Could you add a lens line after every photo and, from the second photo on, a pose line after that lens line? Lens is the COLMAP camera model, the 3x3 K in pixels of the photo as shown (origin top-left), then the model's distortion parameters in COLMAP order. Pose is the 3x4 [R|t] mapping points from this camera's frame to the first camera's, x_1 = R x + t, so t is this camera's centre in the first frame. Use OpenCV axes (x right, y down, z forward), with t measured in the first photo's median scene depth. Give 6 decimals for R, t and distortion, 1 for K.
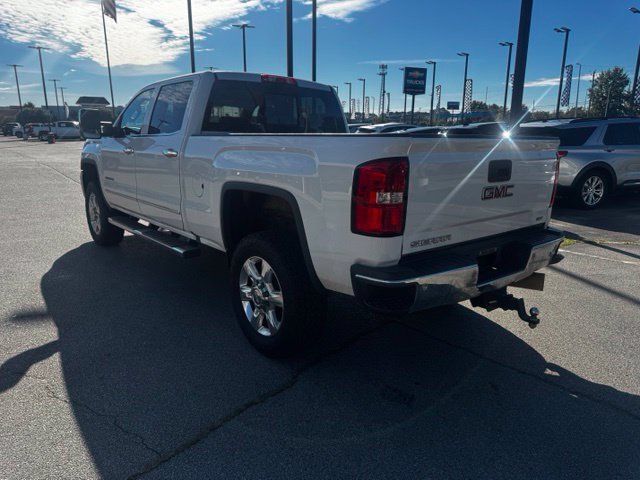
lens RADIAL K [[458.5, 0, 323.7], [0, 458.5, 242.0], [0, 0, 1]] dist [-0.003154, -0.004464]
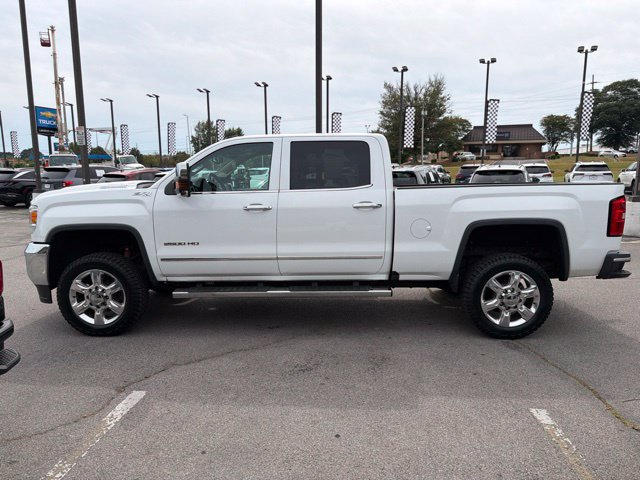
lens RADIAL K [[451.5, 0, 320.0], [0, 451.5, 240.0], [0, 0, 1]] dist [0.038369, -0.046339]
pose [[0.693410, -0.111079, 0.711930, -1.425459], [0.176174, 0.984194, -0.018032, -0.124034], [-0.698674, 0.137927, 0.702019, 0.349262]]
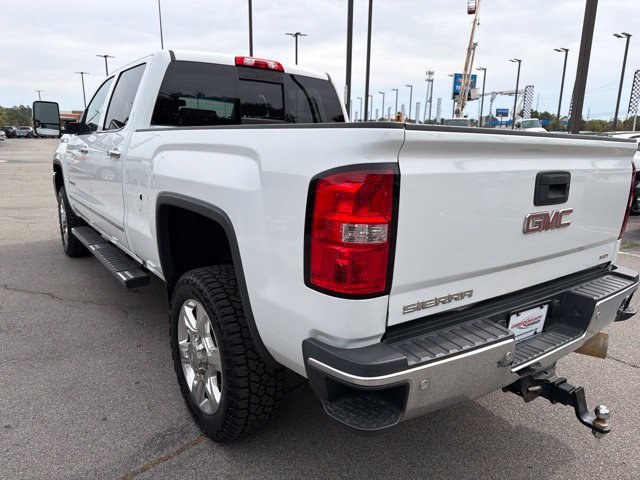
lens RADIAL K [[455.3, 0, 324.0], [0, 455.3, 240.0], [0, 0, 1]] dist [-0.004416, -0.004631]
pose [[0.995232, 0.039778, -0.089052, 0.095808], [-0.040904, 0.999104, -0.010855, -0.053840], [0.088541, 0.014446, 0.995968, 0.261101]]
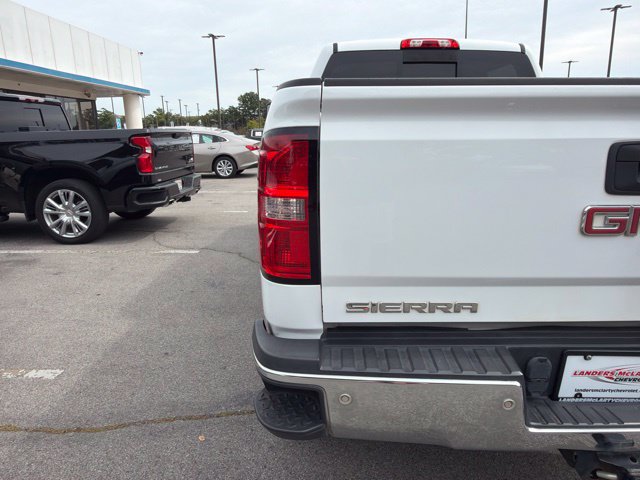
lens RADIAL K [[455.3, 0, 324.0], [0, 455.3, 240.0], [0, 0, 1]] dist [-0.004416, -0.004631]
pose [[0.758340, 0.131616, -0.638434, 0.338690], [-0.132971, 0.990045, 0.046157, -0.061753], [0.638153, 0.049890, 0.768291, 0.406298]]
